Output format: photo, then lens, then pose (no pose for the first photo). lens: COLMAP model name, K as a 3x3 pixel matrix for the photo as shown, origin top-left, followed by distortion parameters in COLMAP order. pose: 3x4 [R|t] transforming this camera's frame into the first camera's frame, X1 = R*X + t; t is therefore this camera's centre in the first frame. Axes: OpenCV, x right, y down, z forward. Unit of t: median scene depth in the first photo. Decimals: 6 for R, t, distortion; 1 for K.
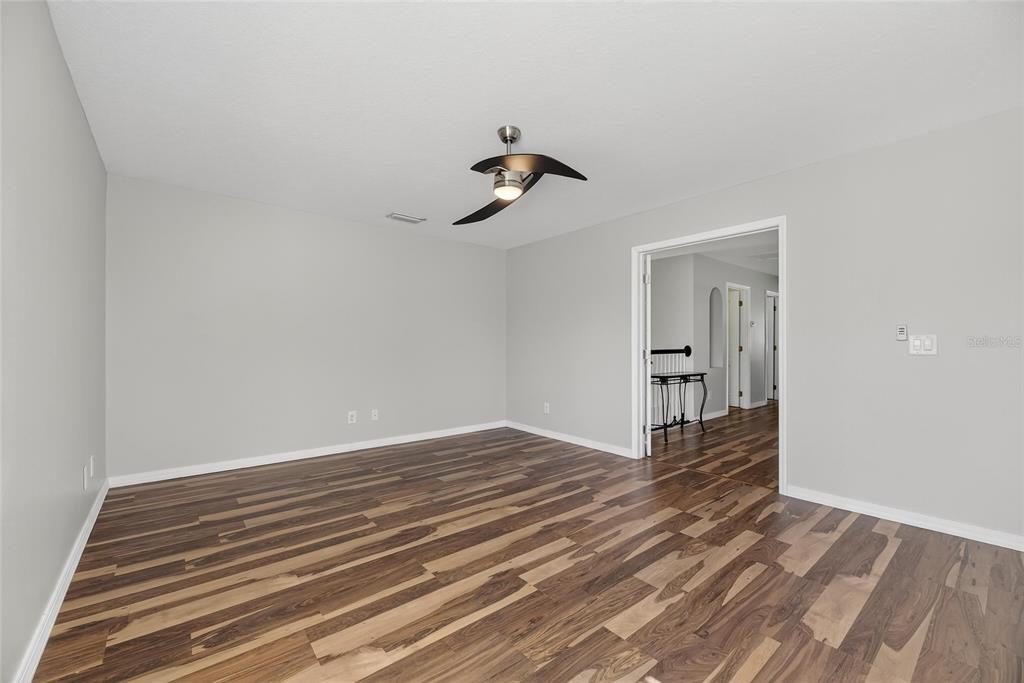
lens RADIAL K [[415.2, 0, 508.3], [0, 415.2, 342.0], [0, 0, 1]] dist [-0.000636, -0.003091]
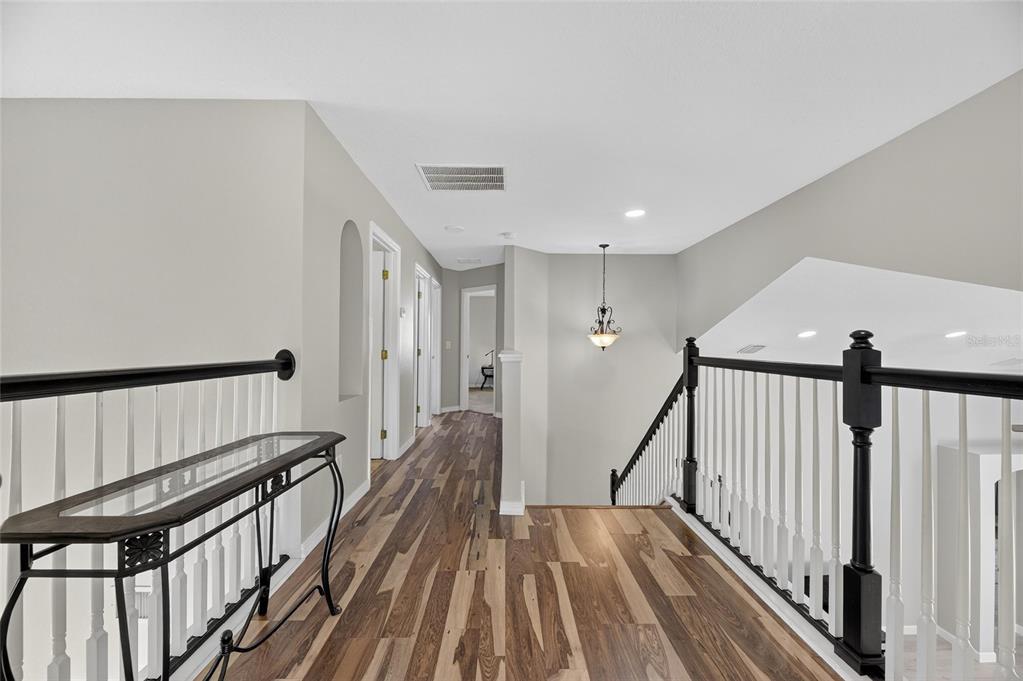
lens RADIAL K [[414.8, 0, 509.0], [0, 414.8, 343.2], [0, 0, 1]] dist [-0.000636, -0.003091]
pose [[0.627905, 0.006813, 0.778260, 0.280481], [-0.003204, 0.999976, -0.006169, 0.004370], [-0.778283, 0.001380, 0.627912, 0.637412]]
